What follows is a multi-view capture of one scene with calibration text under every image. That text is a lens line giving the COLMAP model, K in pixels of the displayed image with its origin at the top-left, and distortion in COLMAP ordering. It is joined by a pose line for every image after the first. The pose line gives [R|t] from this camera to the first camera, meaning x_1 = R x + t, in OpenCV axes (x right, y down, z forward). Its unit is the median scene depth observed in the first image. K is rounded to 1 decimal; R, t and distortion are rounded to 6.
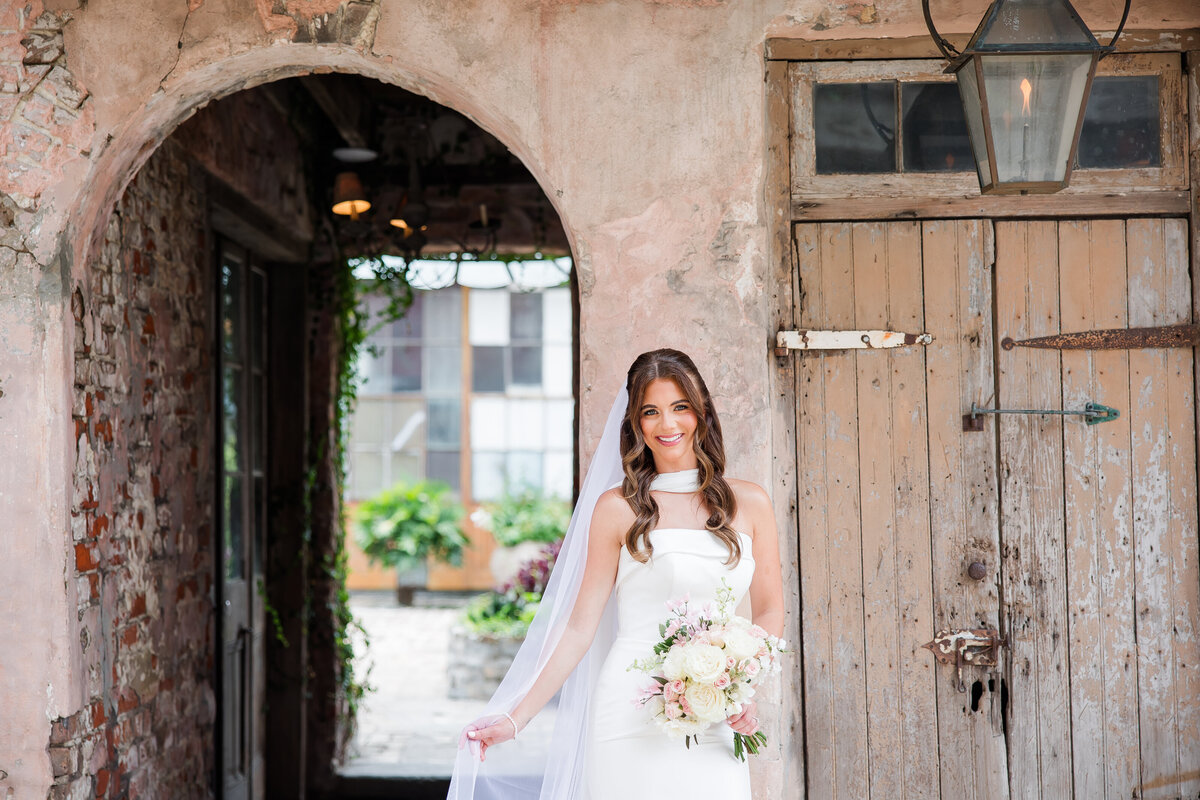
lens RADIAL K [[2002.6, 0, 575.3], [0, 2002.6, 389.0], [0, 0, 1]] dist [0.123492, 0.000000]
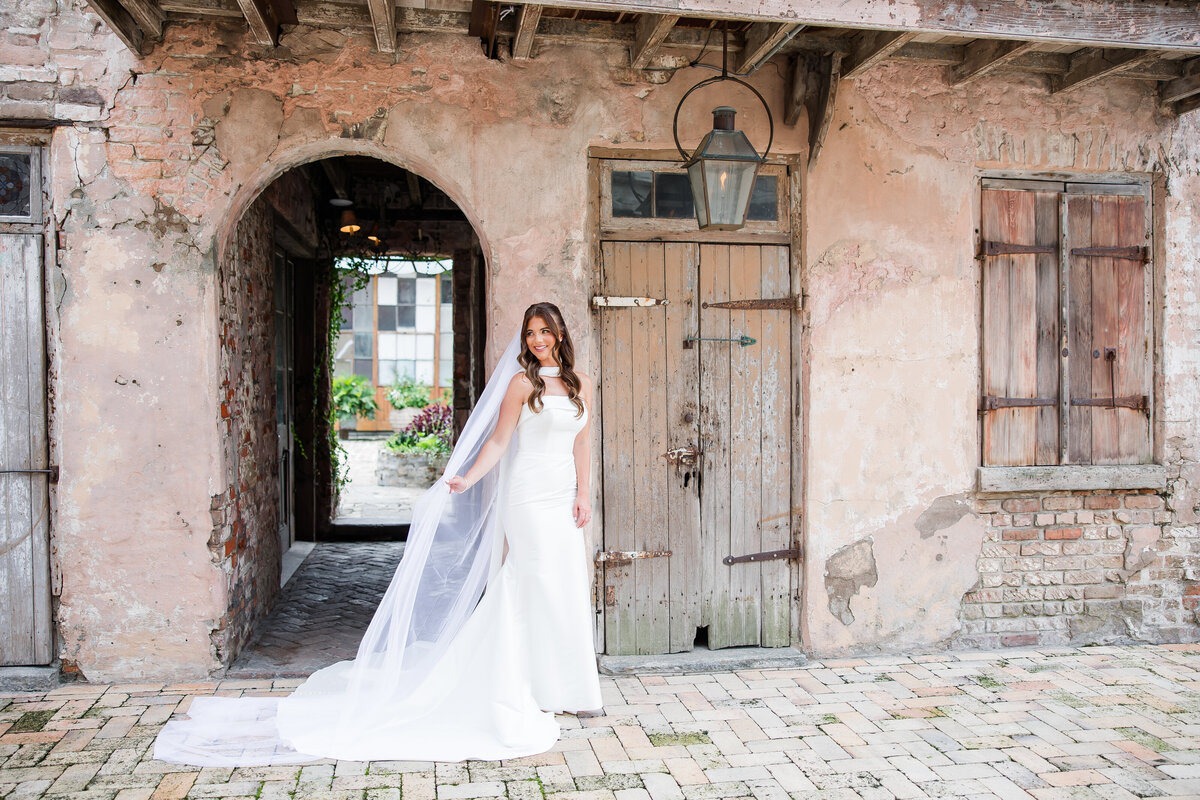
lens RADIAL K [[1001.6, 0, 595.3], [0, 1001.6, 397.1], [0, 0, 1]] dist [-0.104120, 0.132925]
pose [[0.983719, 0.003981, 0.179667, -0.071551], [-0.015698, 0.997837, 0.063843, 0.006639], [-0.179024, -0.065624, 0.981654, 0.036212]]
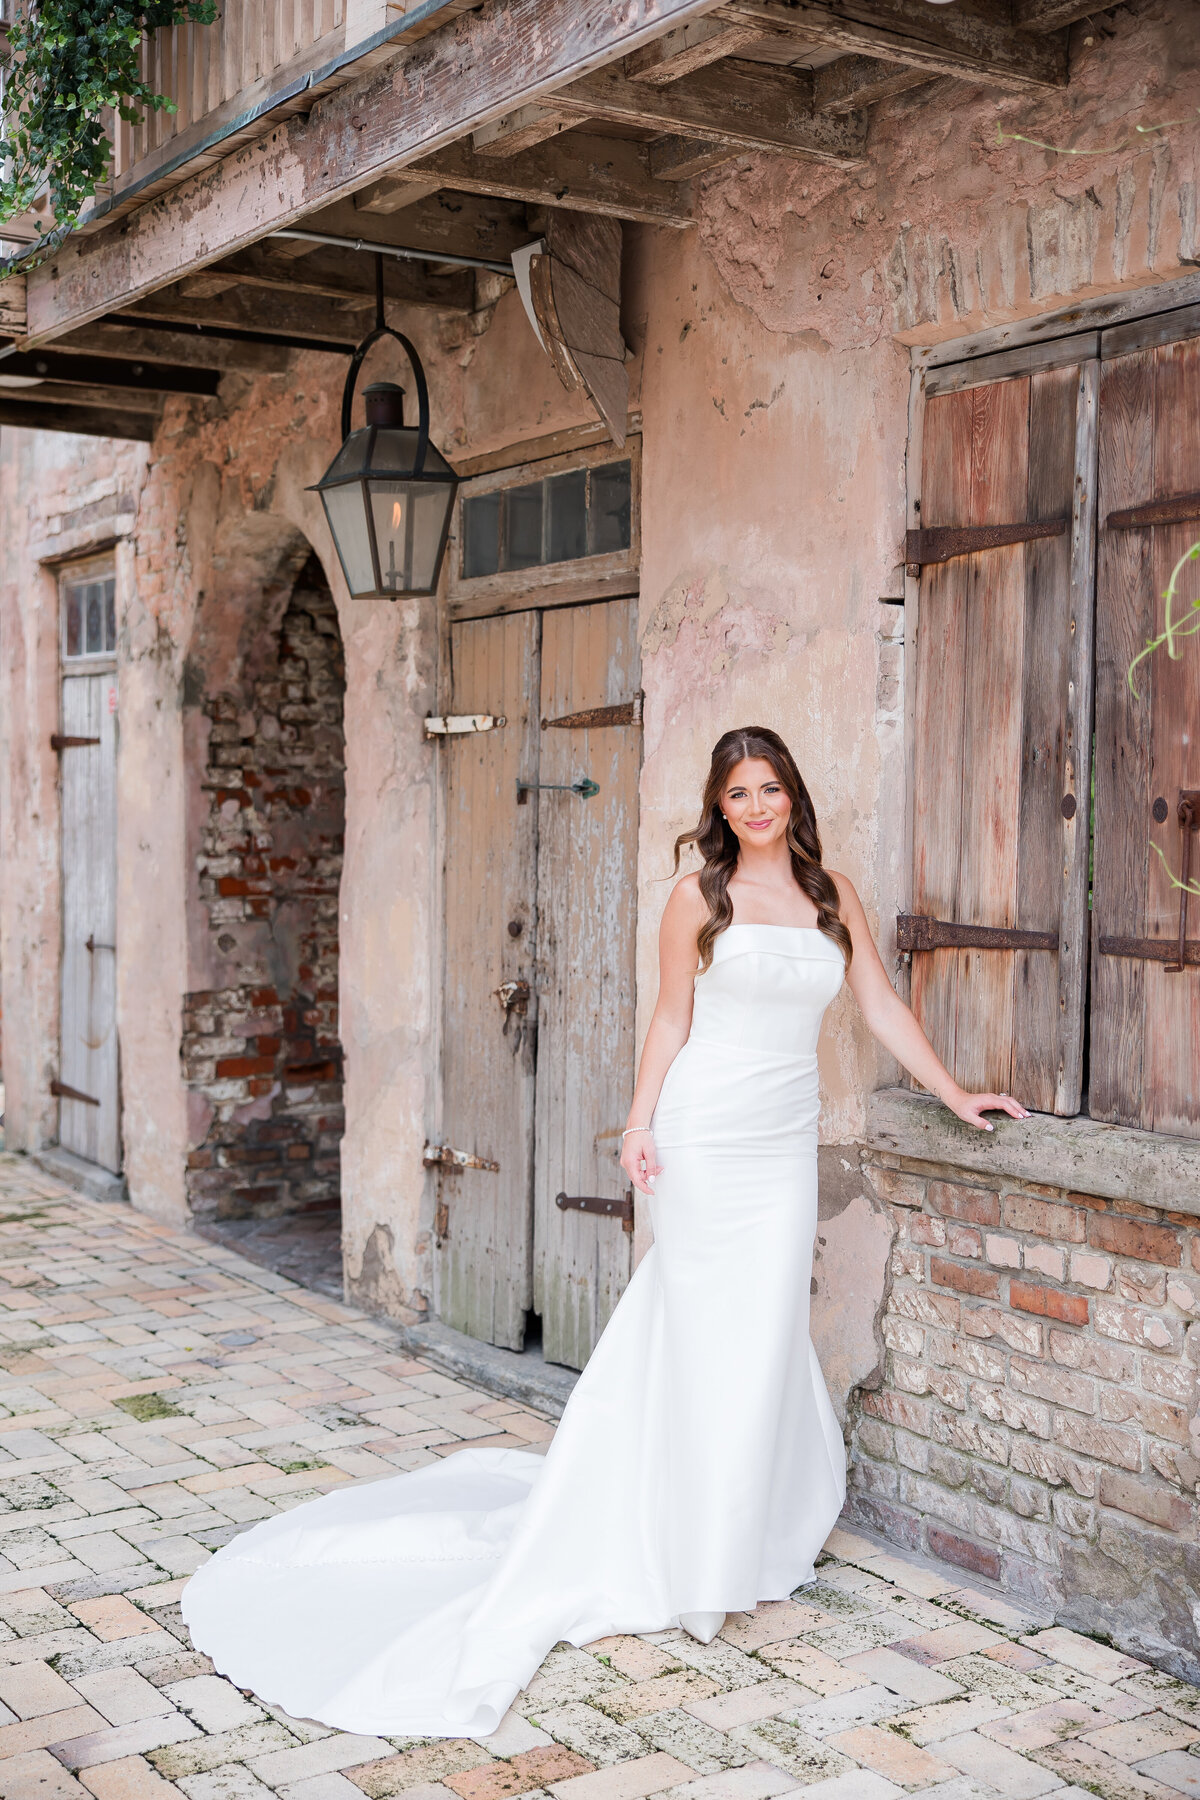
lens RADIAL K [[2197.0, 0, 598.6], [0, 2197.0, 904.6], [0, 0, 1]] dist [0.039855, 0.000000]
pose [[0.559998, 0.045773, -0.827228, 1.224534], [0.025148, 0.997073, 0.072194, -0.010236], [0.828112, -0.061232, 0.557209, 0.355840]]
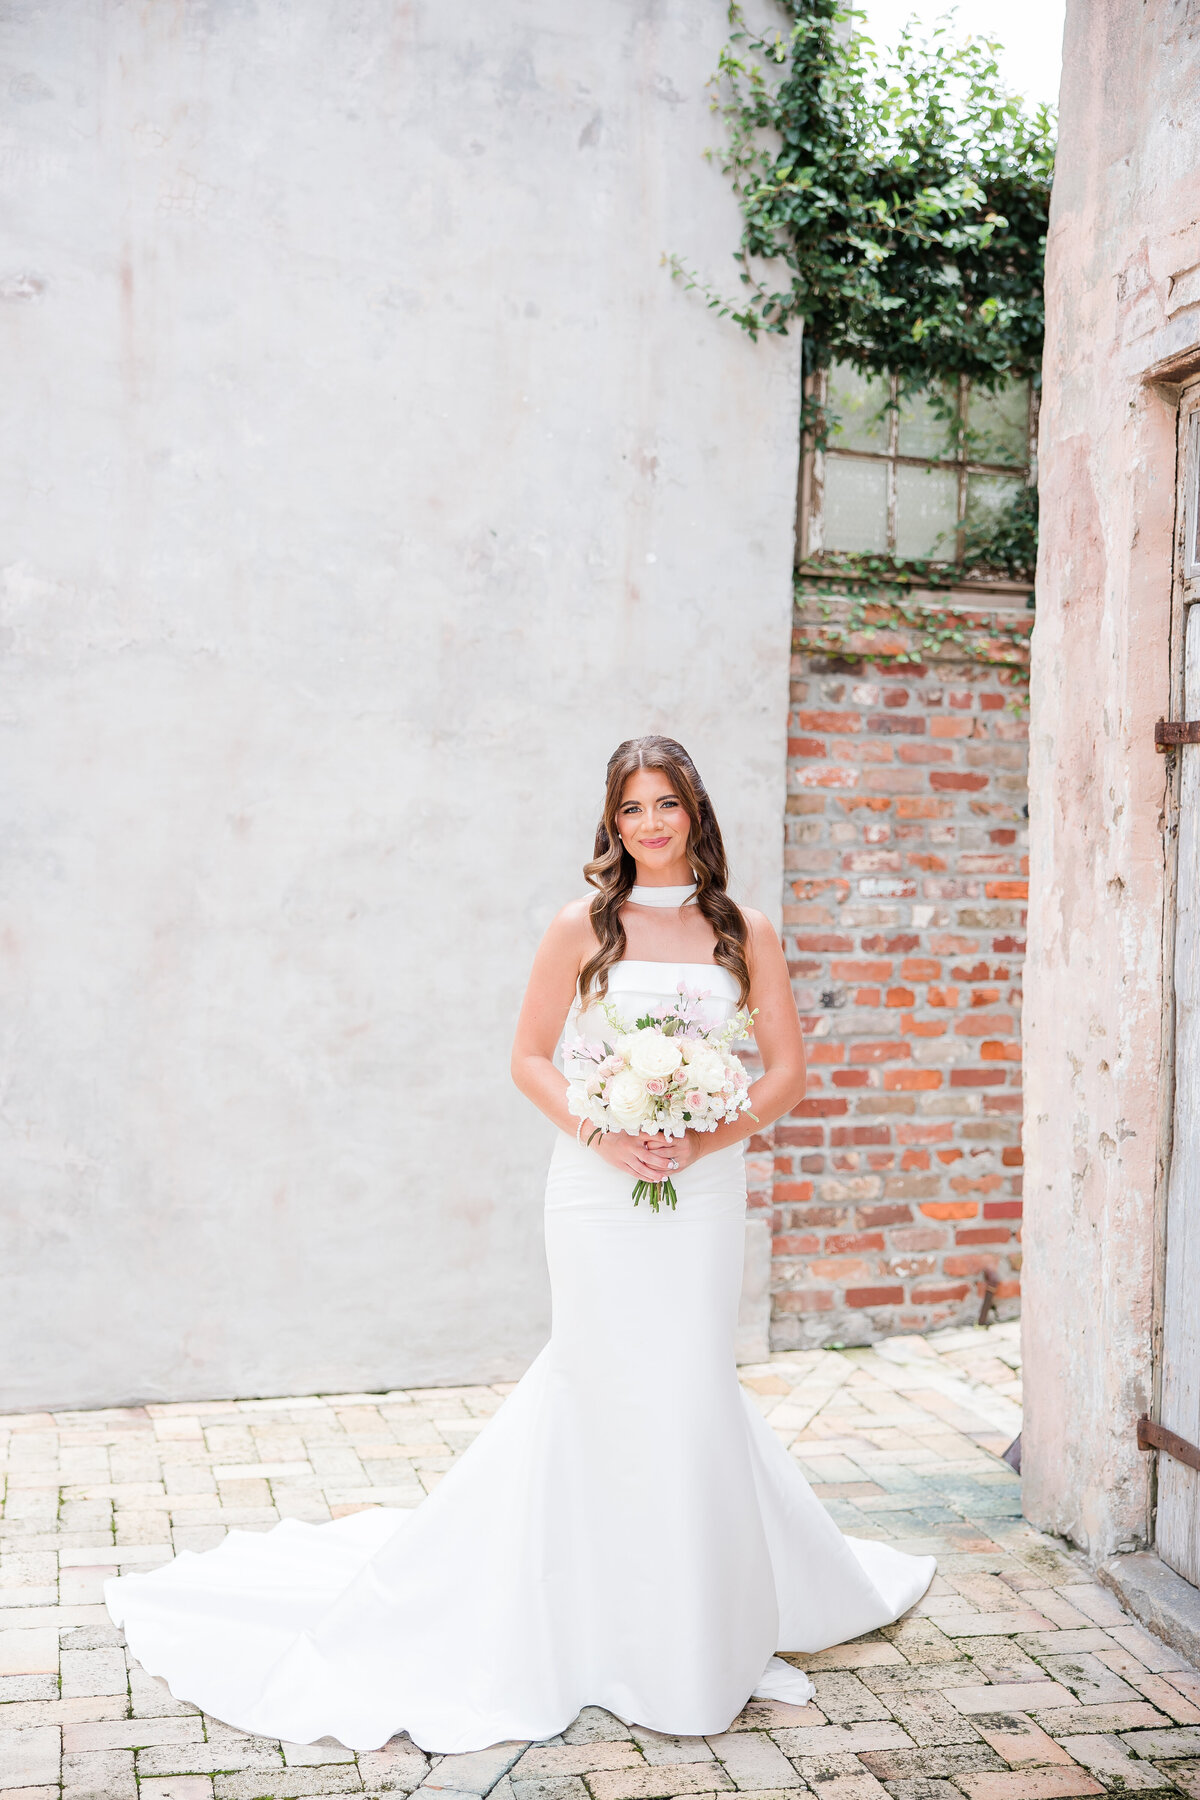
lens RADIAL K [[2307.5, 0, 601.4], [0, 2307.5, 909.1], [0, 0, 1]] dist [0.094489, 0.000000]
pose [[0.190583, 0.025648, -0.981336, 0.335411], [0.018142, 0.999396, 0.029643, 0.016282], [0.981503, -0.023453, 0.190002, 0.601730]]
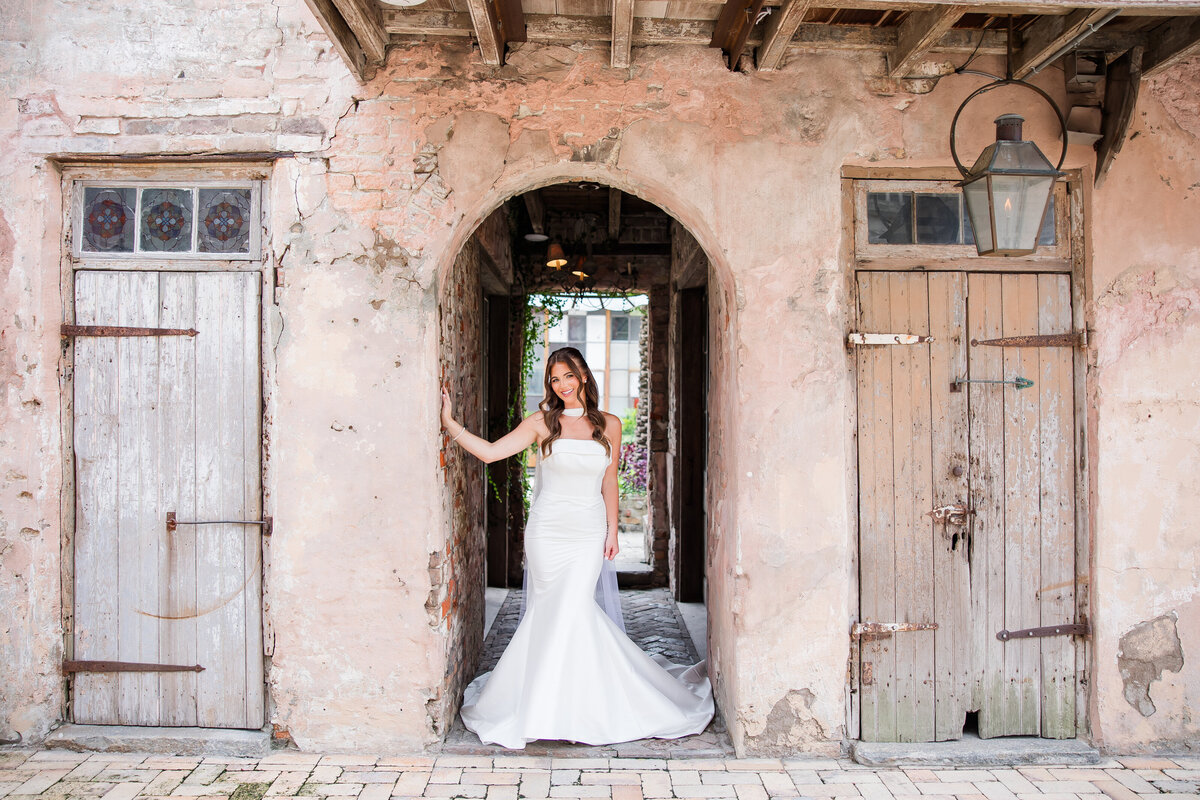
lens RADIAL K [[978.8, 0, 600.2], [0, 978.8, 391.9], [0, 0, 1]] dist [-0.100767, 0.096760]
pose [[0.999297, 0.010931, 0.035868, -0.142850], [-0.011871, 0.999589, 0.026092, 0.002238], [-0.035569, -0.026499, 0.999016, 0.166517]]
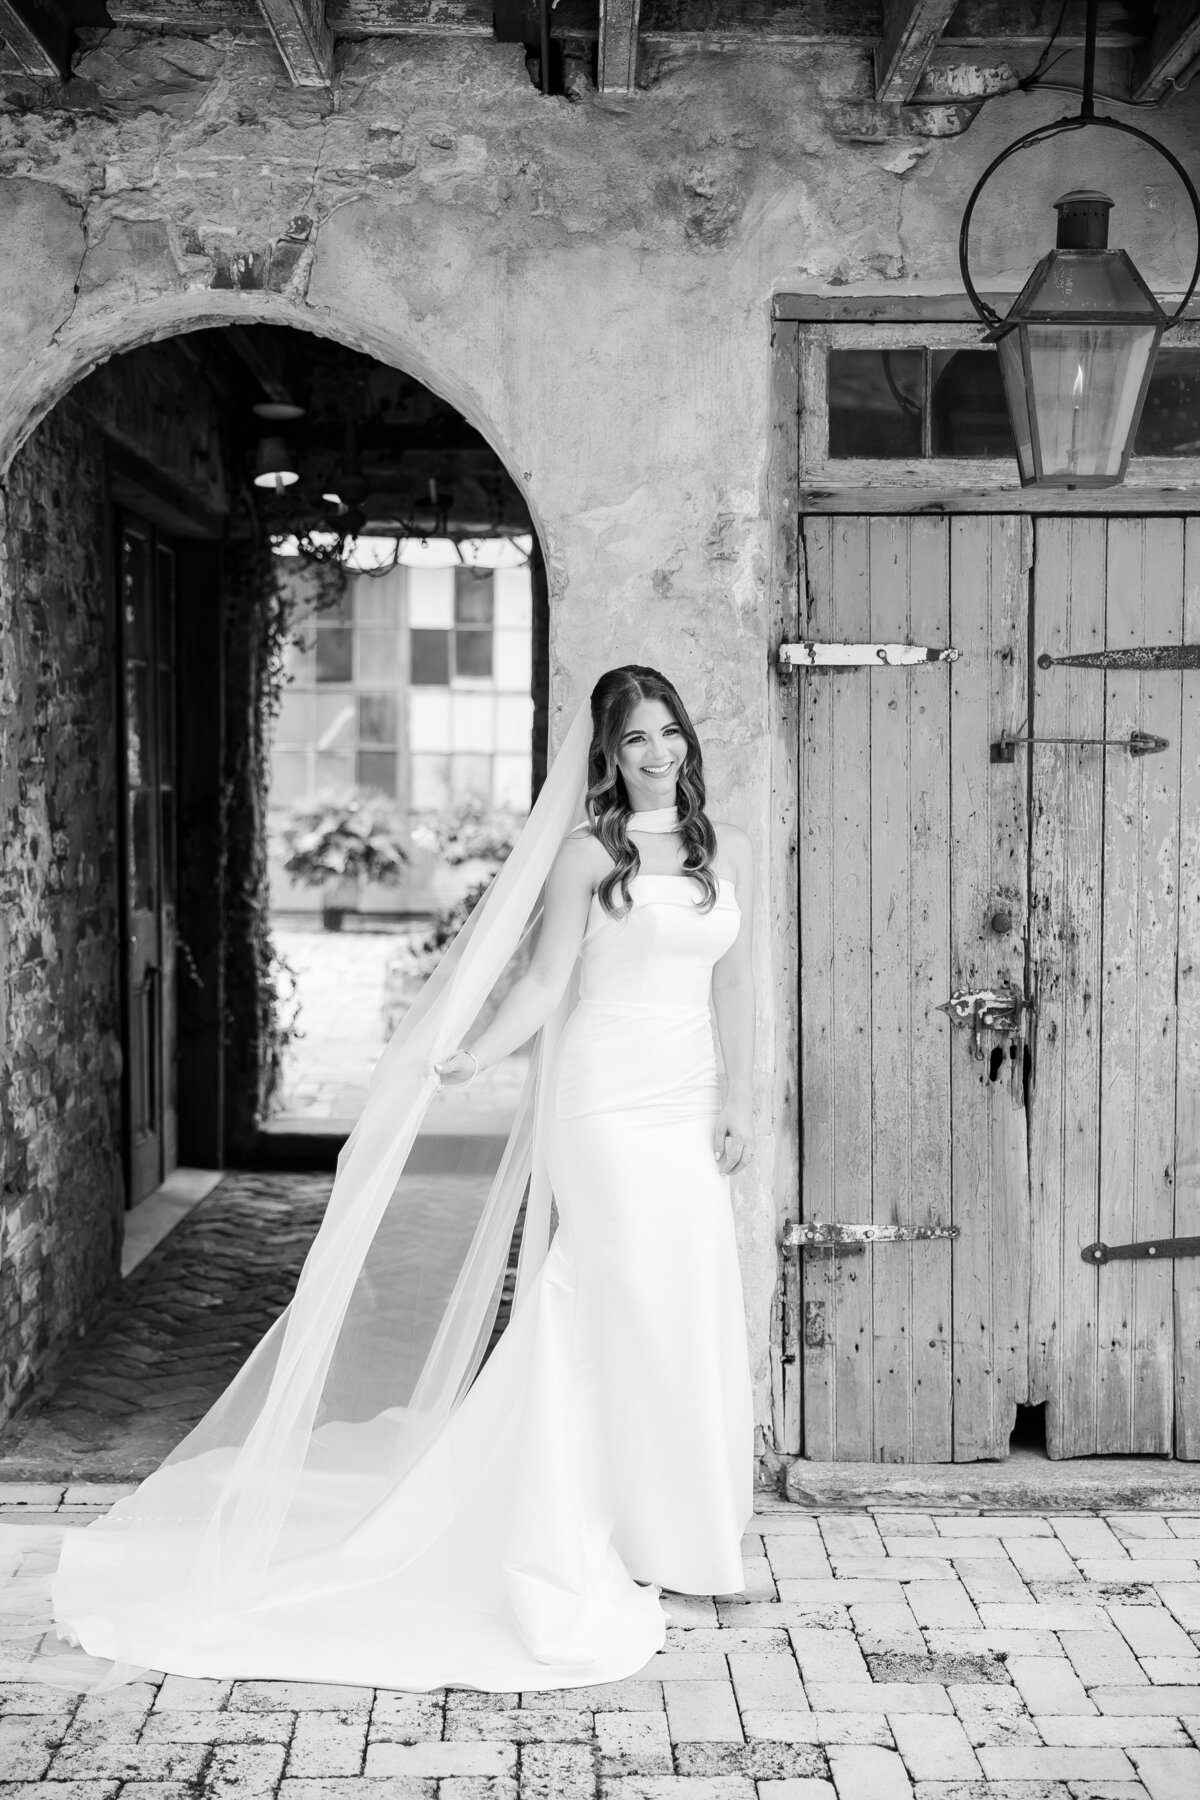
lens RADIAL K [[2310.6, 0, 594.5], [0, 2310.6, 905.7], [0, 0, 1]] dist [0.061736, 0.000000]
pose [[0.999487, 0.010191, 0.030350, -0.007456], [-0.013171, 0.994934, 0.099667, -0.014862], [-0.029181, -0.100016, 0.994558, 0.006920]]
